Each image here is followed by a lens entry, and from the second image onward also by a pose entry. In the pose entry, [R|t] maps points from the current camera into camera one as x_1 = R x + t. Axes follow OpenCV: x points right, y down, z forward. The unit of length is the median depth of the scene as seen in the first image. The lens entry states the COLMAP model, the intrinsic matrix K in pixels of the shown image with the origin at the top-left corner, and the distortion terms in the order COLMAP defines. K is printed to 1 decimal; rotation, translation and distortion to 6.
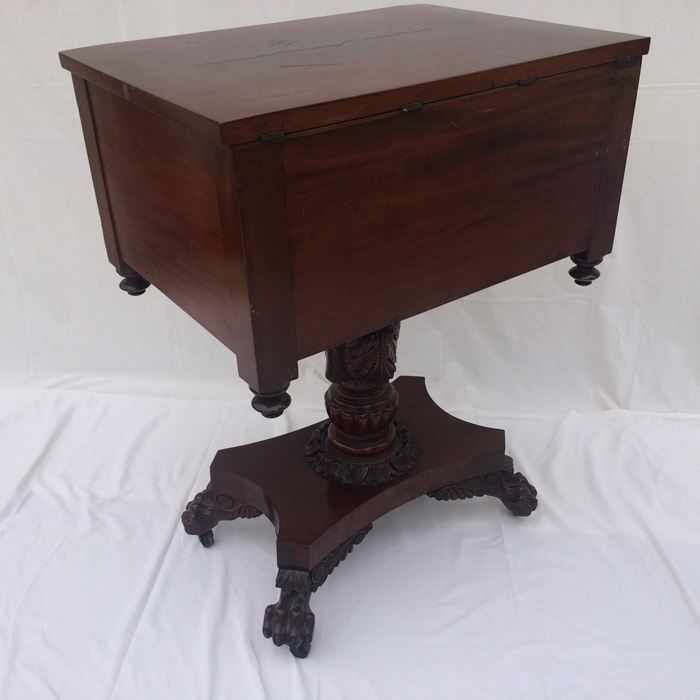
lens RADIAL K [[802.0, 0, 350.0], [0, 802.0, 350.0], [0, 0, 1]] dist [0.077897, -0.086789]
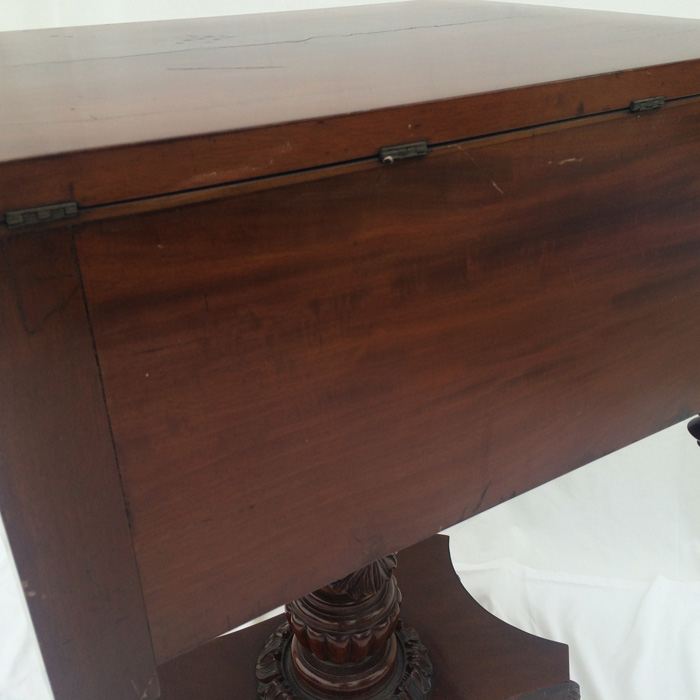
lens RADIAL K [[802.0, 0, 350.0], [0, 802.0, 350.0], [0, 0, 1]] dist [0.077897, -0.086789]
pose [[0.997925, 0.033835, -0.054771, 0.061093], [-0.036420, 0.998235, -0.046911, -0.136096], [0.053088, 0.048808, 0.997396, 0.449368]]
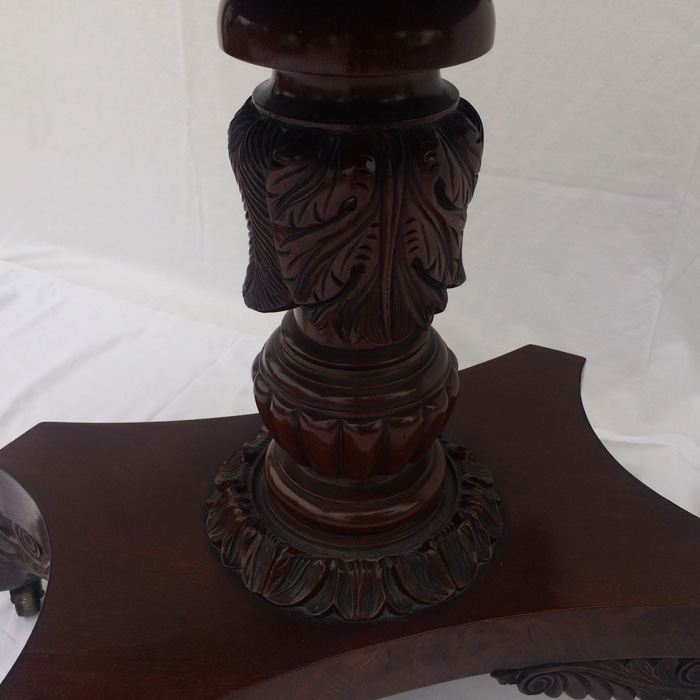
lens RADIAL K [[802.0, 0, 350.0], [0, 802.0, 350.0], [0, 0, 1]] dist [0.077897, -0.086789]
pose [[0.940294, 0.199996, -0.275406, 0.138565], [-0.185444, 0.979540, 0.078183, 0.029000], [0.285408, -0.022443, 0.958143, 0.835014]]
